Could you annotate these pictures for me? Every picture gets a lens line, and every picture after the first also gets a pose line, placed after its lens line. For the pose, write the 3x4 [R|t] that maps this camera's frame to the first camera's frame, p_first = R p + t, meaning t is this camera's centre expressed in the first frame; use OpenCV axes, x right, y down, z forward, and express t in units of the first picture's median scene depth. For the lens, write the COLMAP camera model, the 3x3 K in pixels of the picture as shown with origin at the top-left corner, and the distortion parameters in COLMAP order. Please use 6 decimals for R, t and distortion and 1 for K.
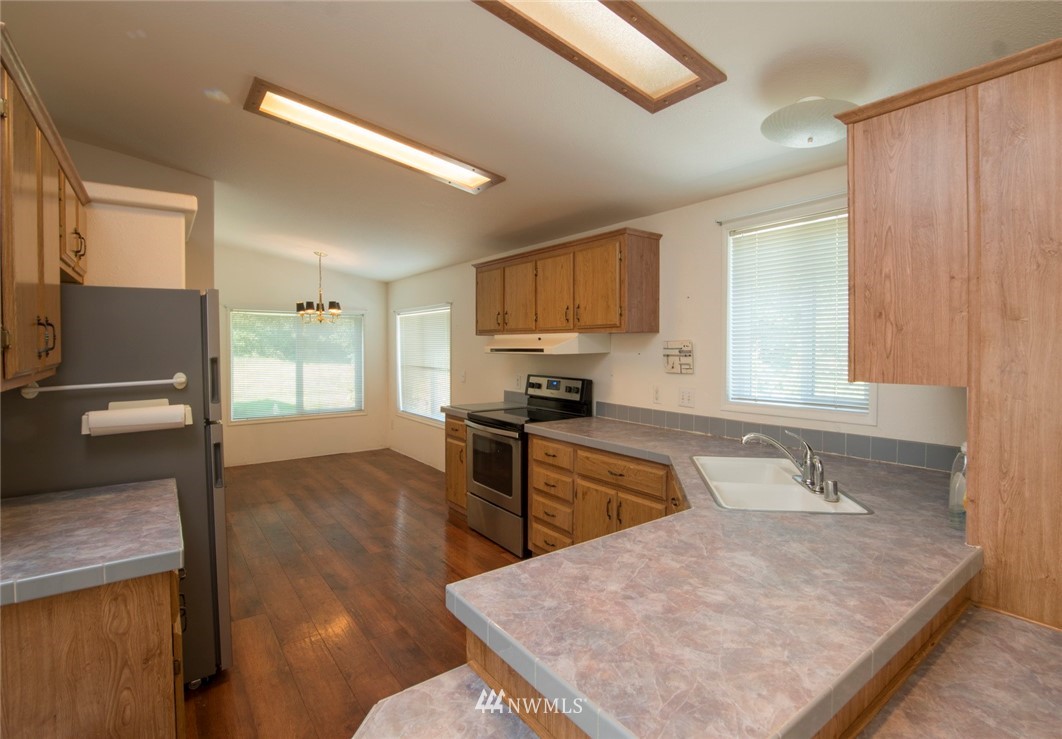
lens RADIAL K [[505.1, 0, 540.3], [0, 505.1, 360.7], [0, 0, 1]] dist [-0.027352, 0.005537]
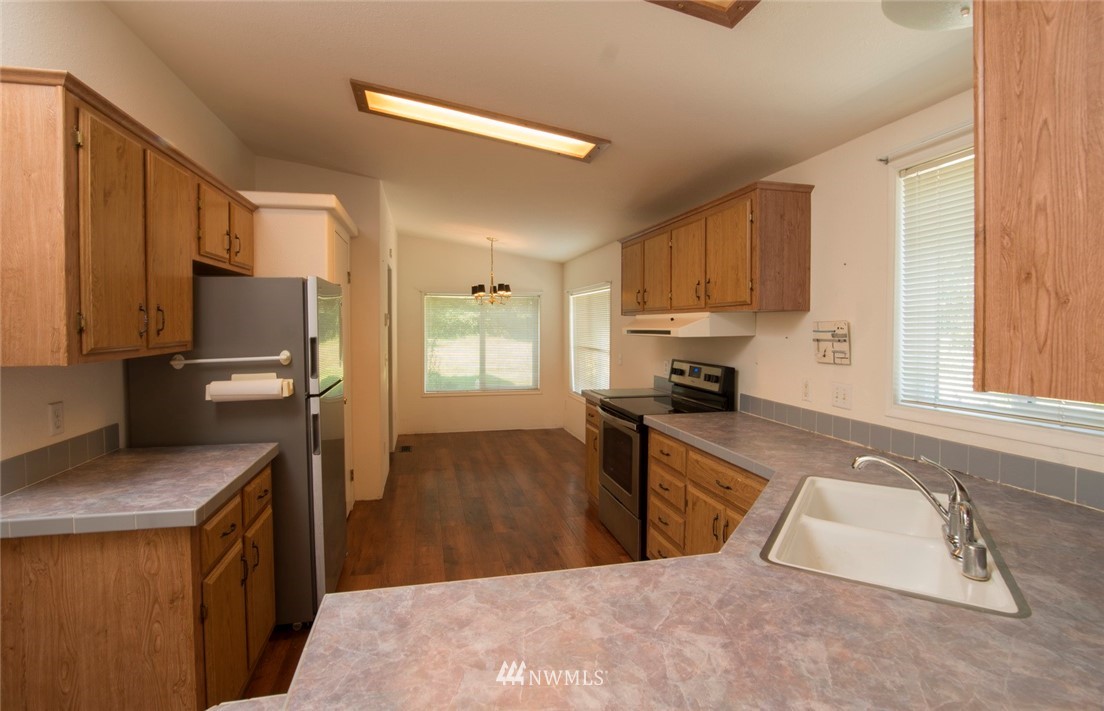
lens RADIAL K [[511.6, 0, 548.2], [0, 511.6, 340.4], [0, 0, 1]] dist [-0.029447, 0.005159]
pose [[0.913130, 0.012650, -0.407473, 0.224914], [-0.013122, 0.999913, 0.001636, -0.006865], [0.407458, 0.003853, 0.913216, 0.137429]]
